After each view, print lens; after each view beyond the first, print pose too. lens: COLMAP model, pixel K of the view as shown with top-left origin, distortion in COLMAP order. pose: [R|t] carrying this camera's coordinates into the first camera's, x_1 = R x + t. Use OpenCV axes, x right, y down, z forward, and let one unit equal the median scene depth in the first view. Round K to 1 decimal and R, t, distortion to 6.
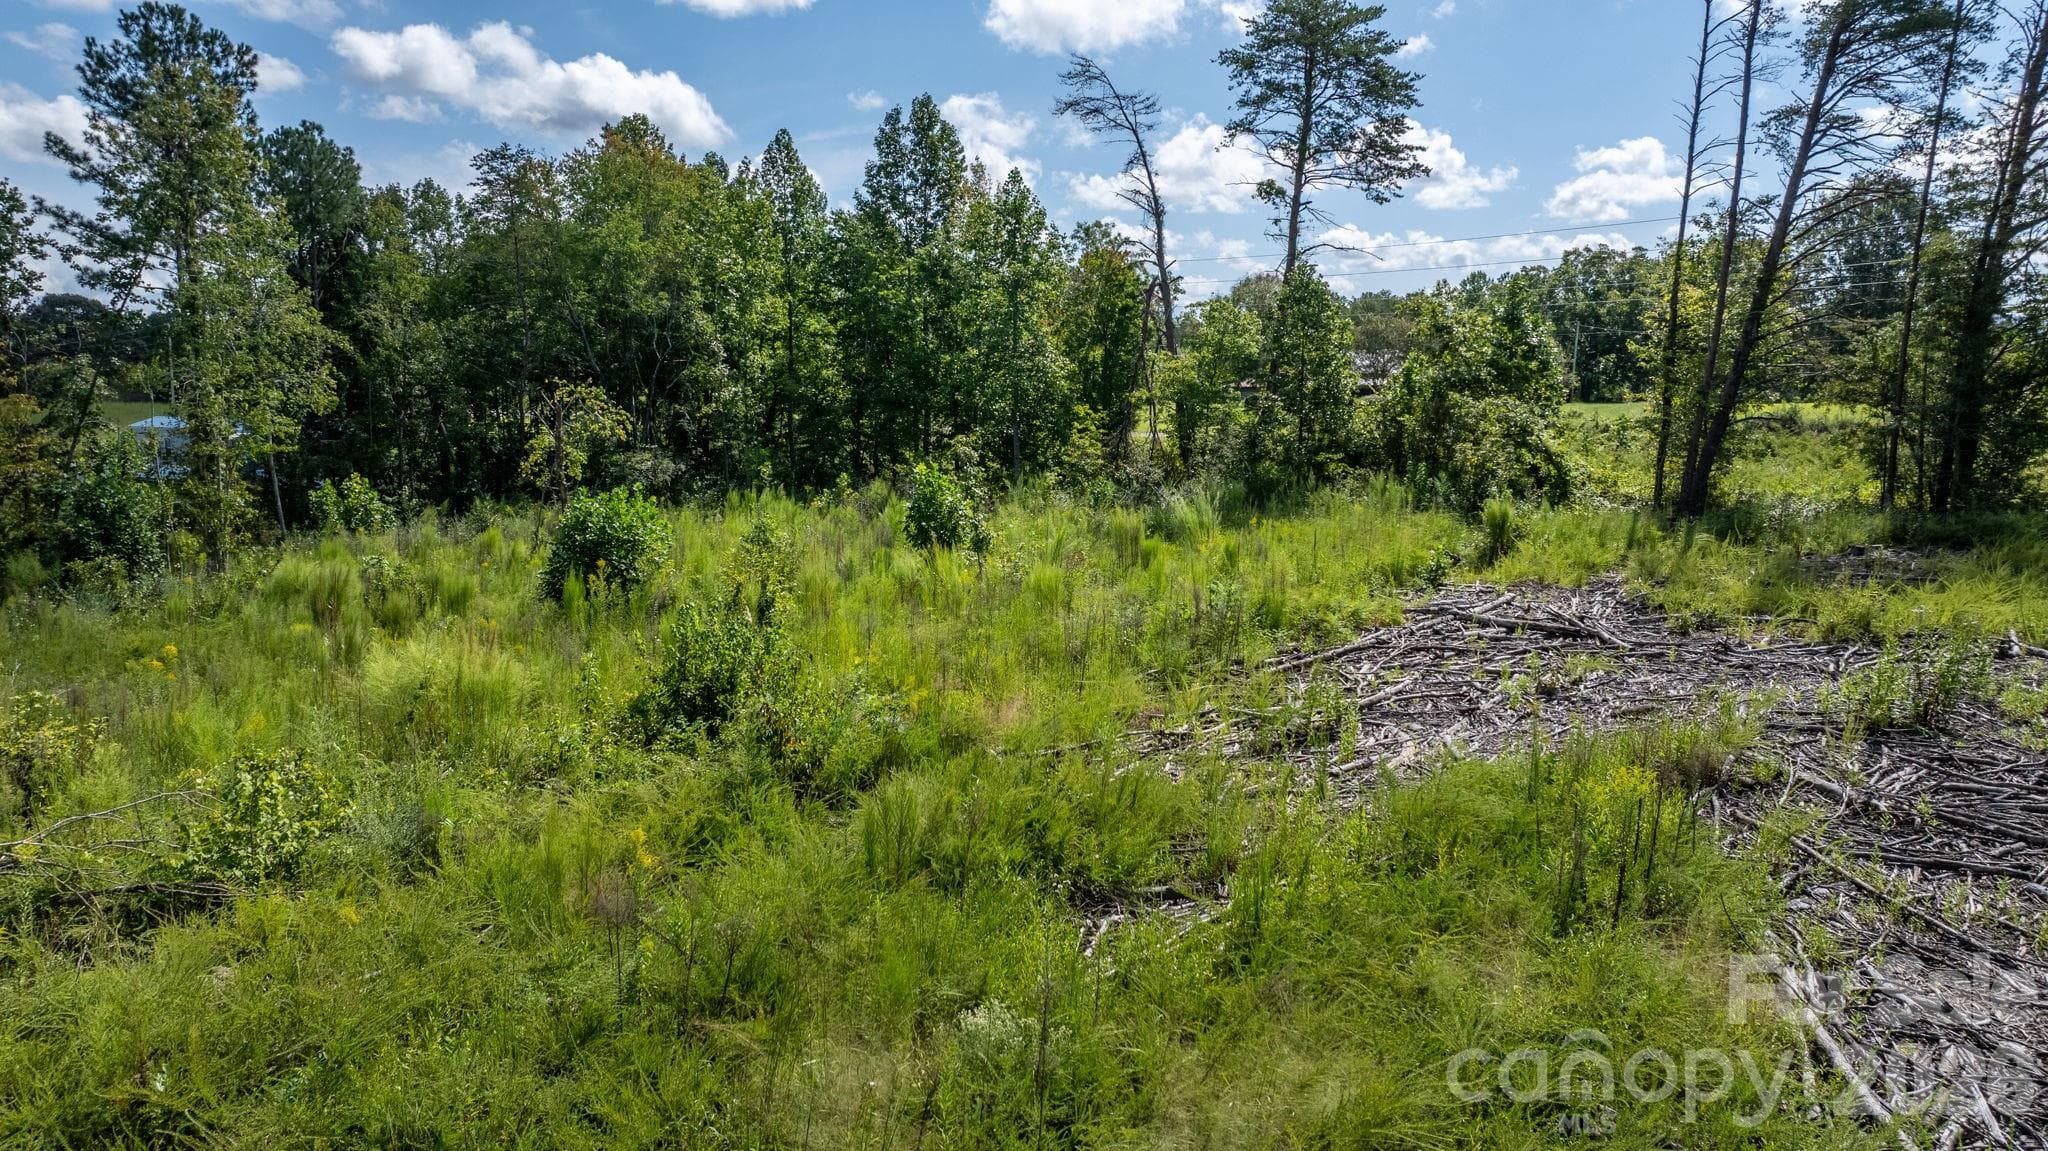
lens RADIAL K [[1451.4, 0, 1024.0], [0, 1451.4, 575.5], [0, 0, 1]] dist [-0.037248, 0.037814]
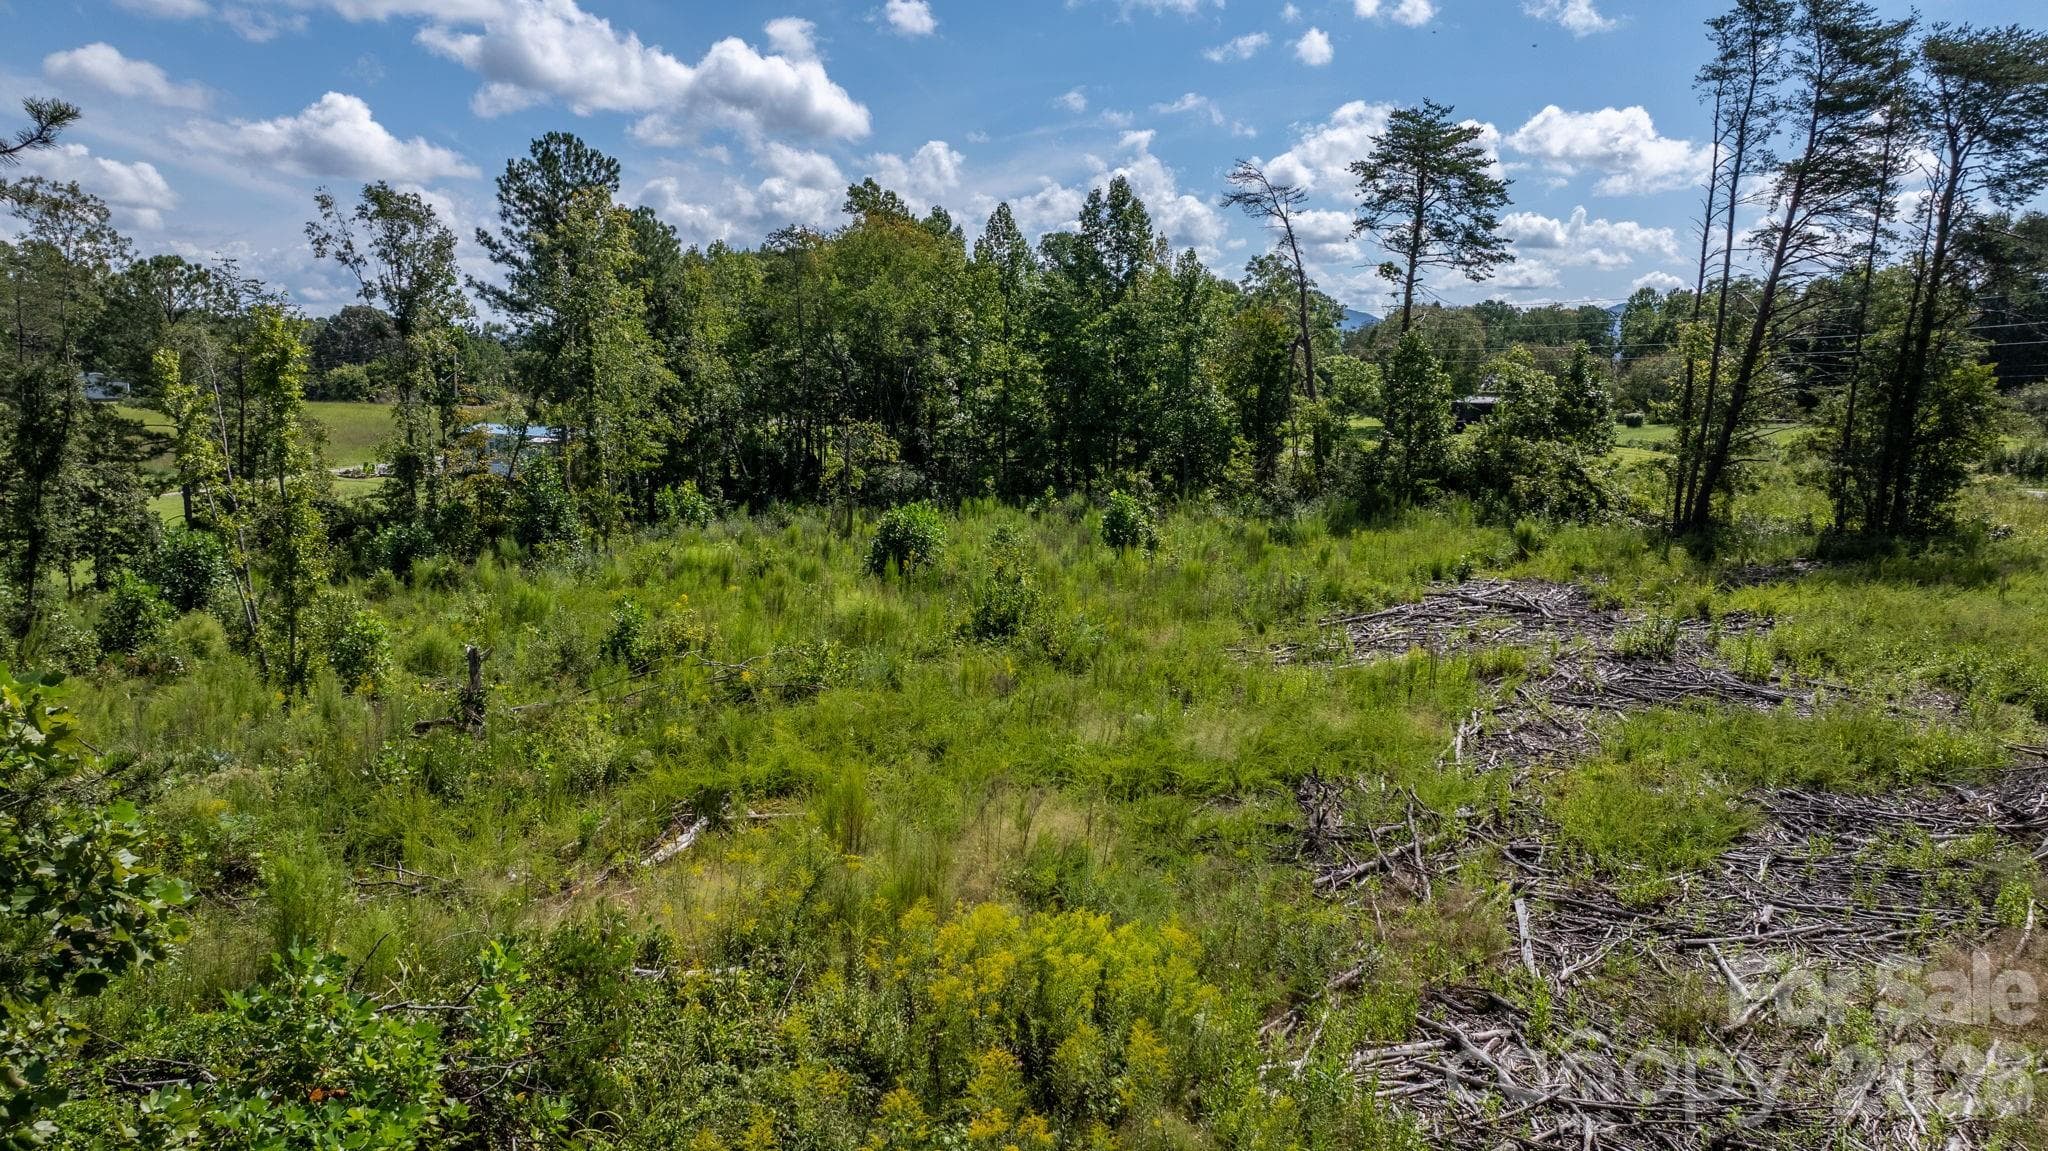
lens RADIAL K [[1451.4, 0, 1024.0], [0, 1451.4, 575.5], [0, 0, 1]] dist [-0.037248, 0.037814]
pose [[0.992025, 0.023323, -0.123863, 0.014835], [-0.022880, 0.999726, 0.004997, 0.003476], [0.123945, -0.002123, 0.992287, -0.305669]]
